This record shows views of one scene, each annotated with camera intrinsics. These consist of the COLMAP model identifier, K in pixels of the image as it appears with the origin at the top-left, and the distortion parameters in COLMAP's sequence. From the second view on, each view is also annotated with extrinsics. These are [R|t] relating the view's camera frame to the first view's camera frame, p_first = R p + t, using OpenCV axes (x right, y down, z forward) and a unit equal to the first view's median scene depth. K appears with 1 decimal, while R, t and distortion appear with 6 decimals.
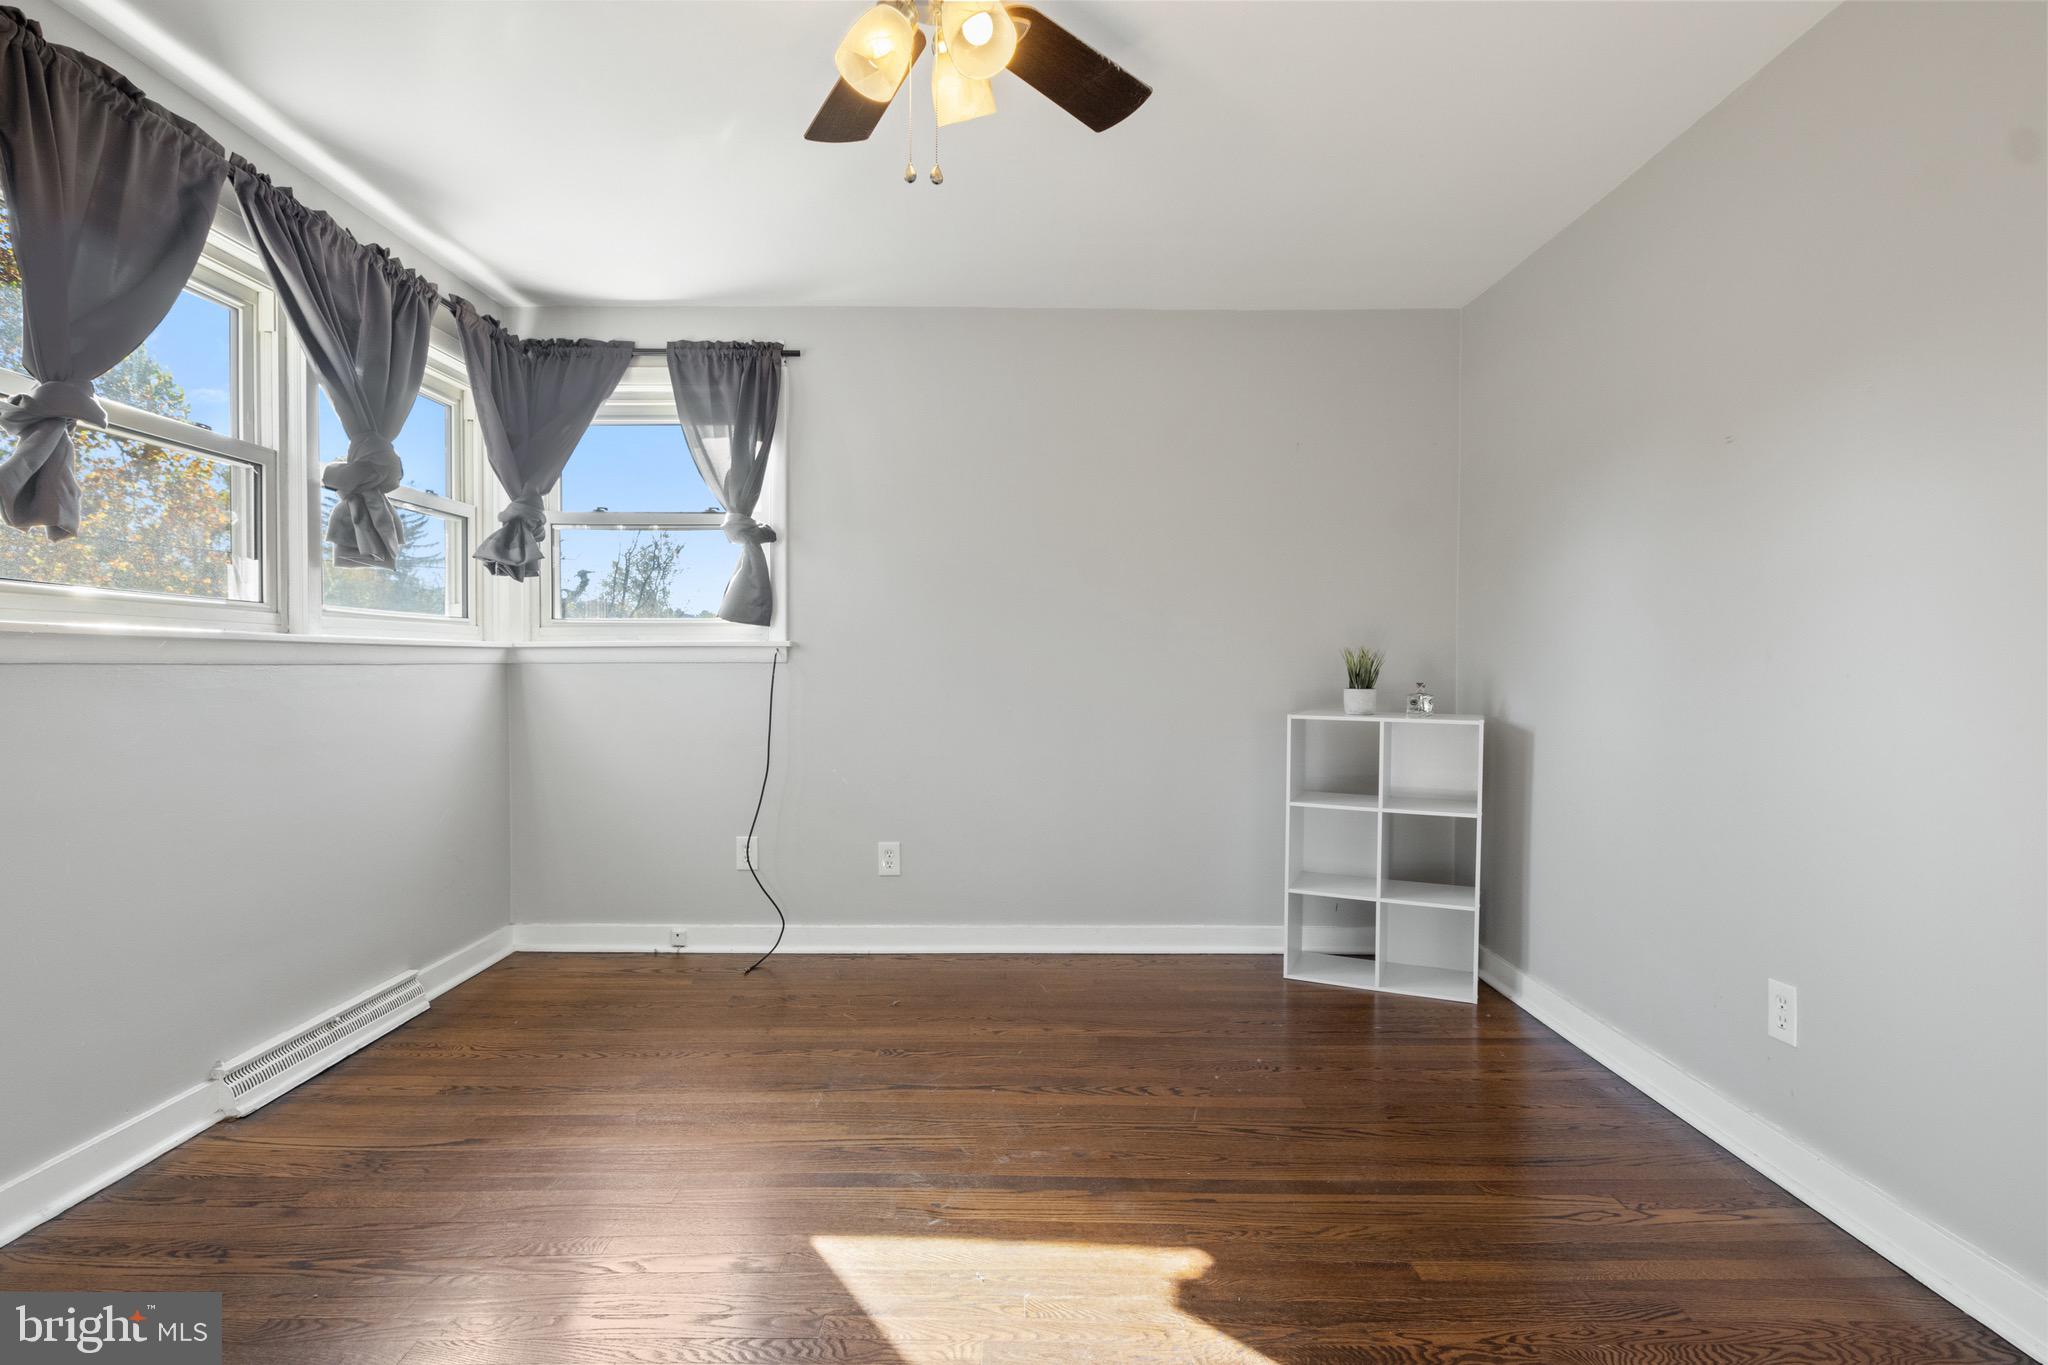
lens RADIAL K [[1024.3, 0, 1021.9], [0, 1024.3, 681.5], [0, 0, 1]] dist [-0.006382, -0.002272]
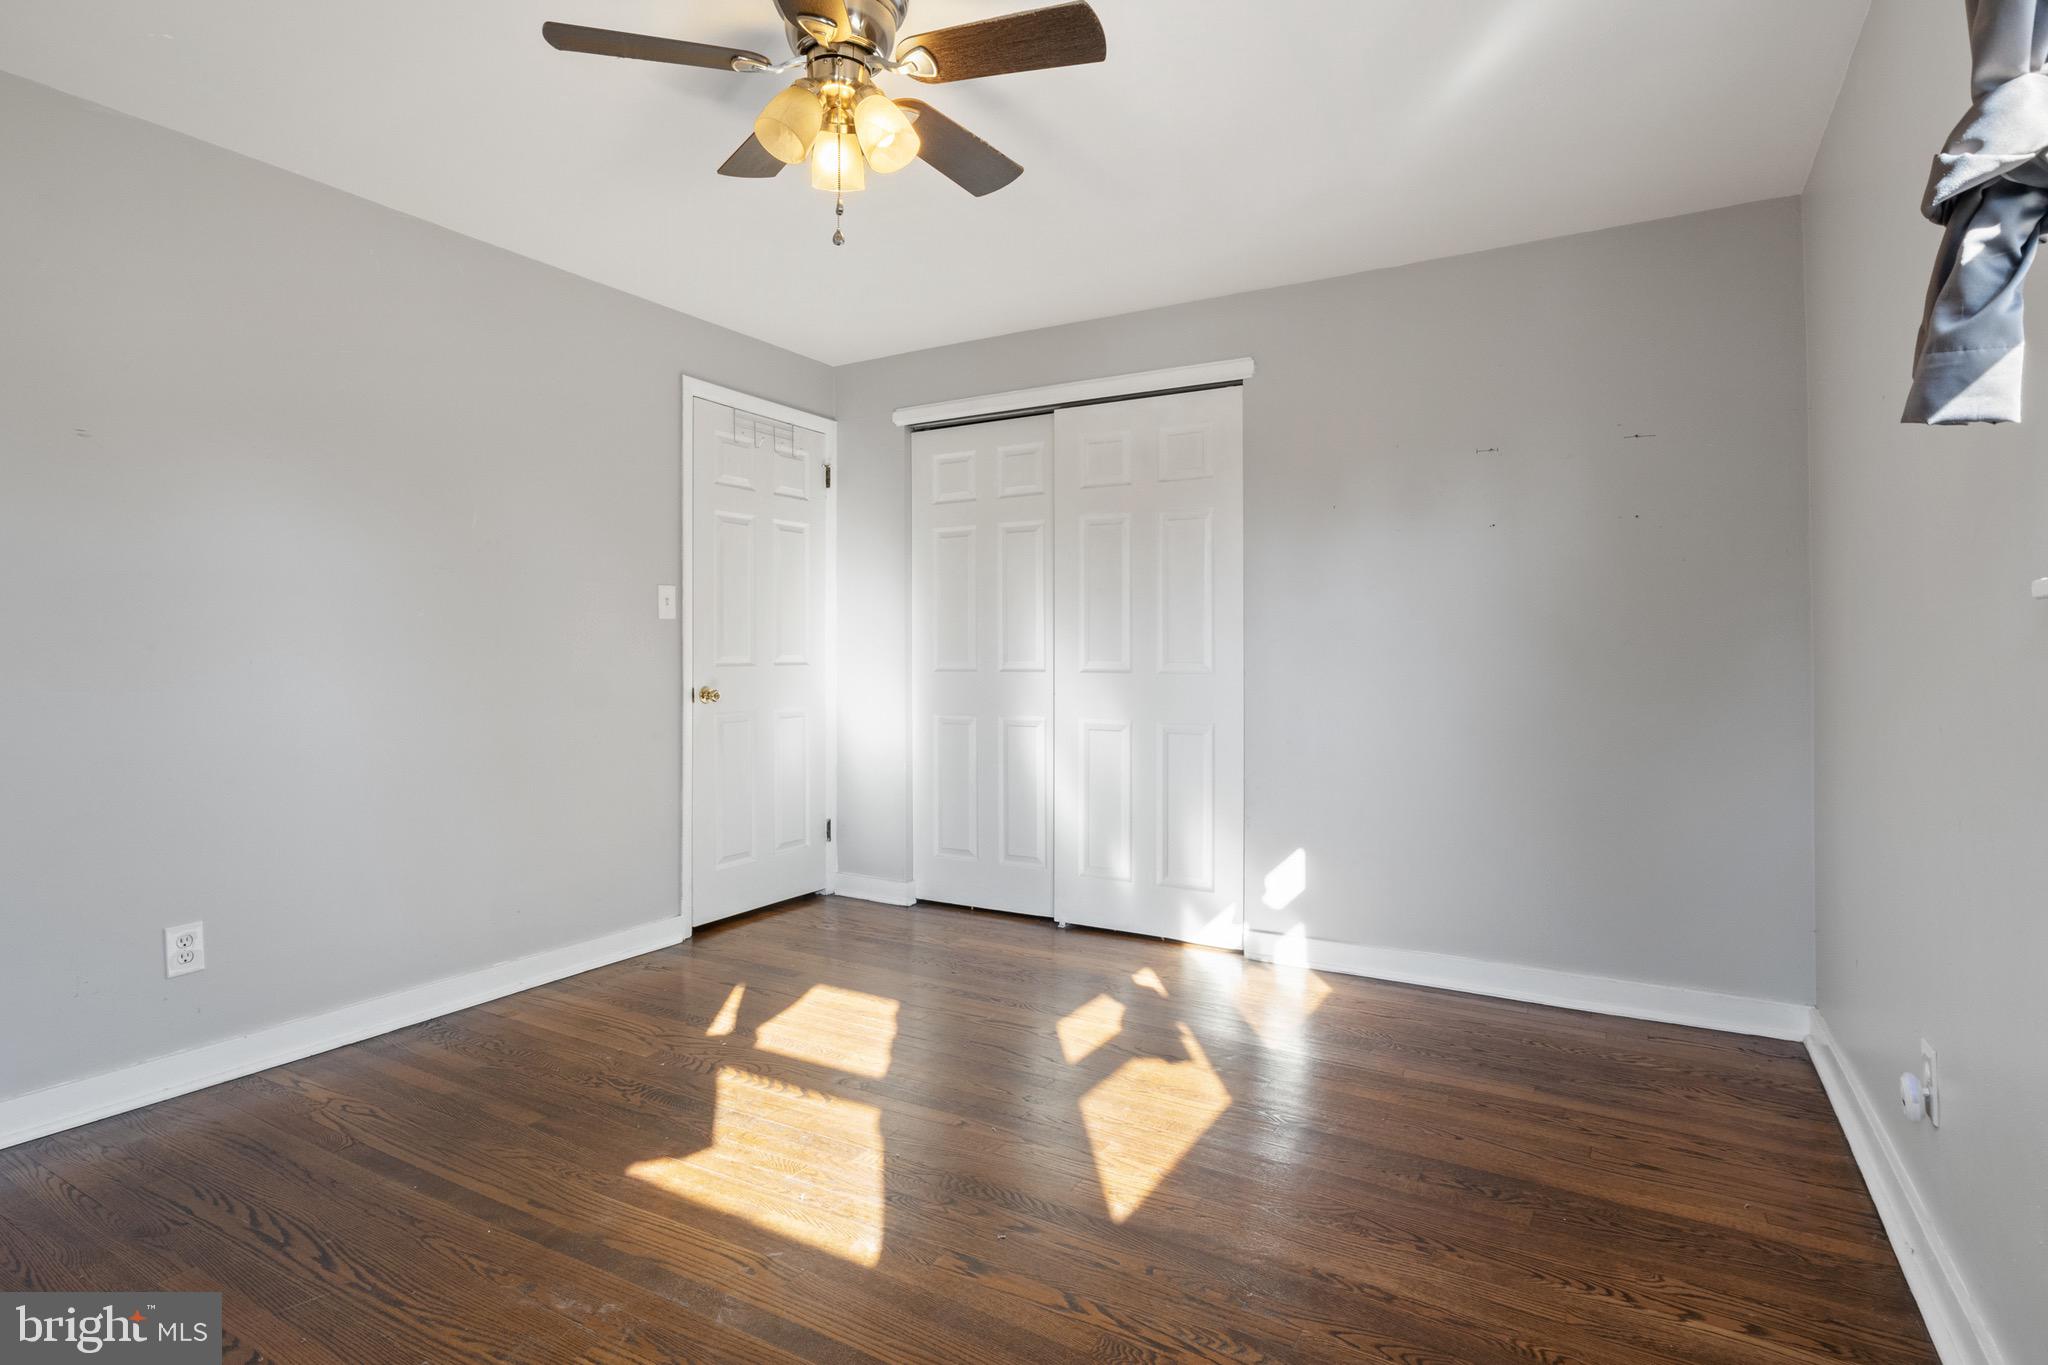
lens RADIAL K [[1024.3, 0, 1022.5], [0, 1024.3, 674.1], [0, 0, 1]] dist [-0.006382, -0.002272]
pose [[-0.865718, -0.006600, 0.500489, -0.680093], [0.008118, 0.999596, 0.027224, -0.016288], [-0.500467, 0.027631, -0.865315, 1.543719]]
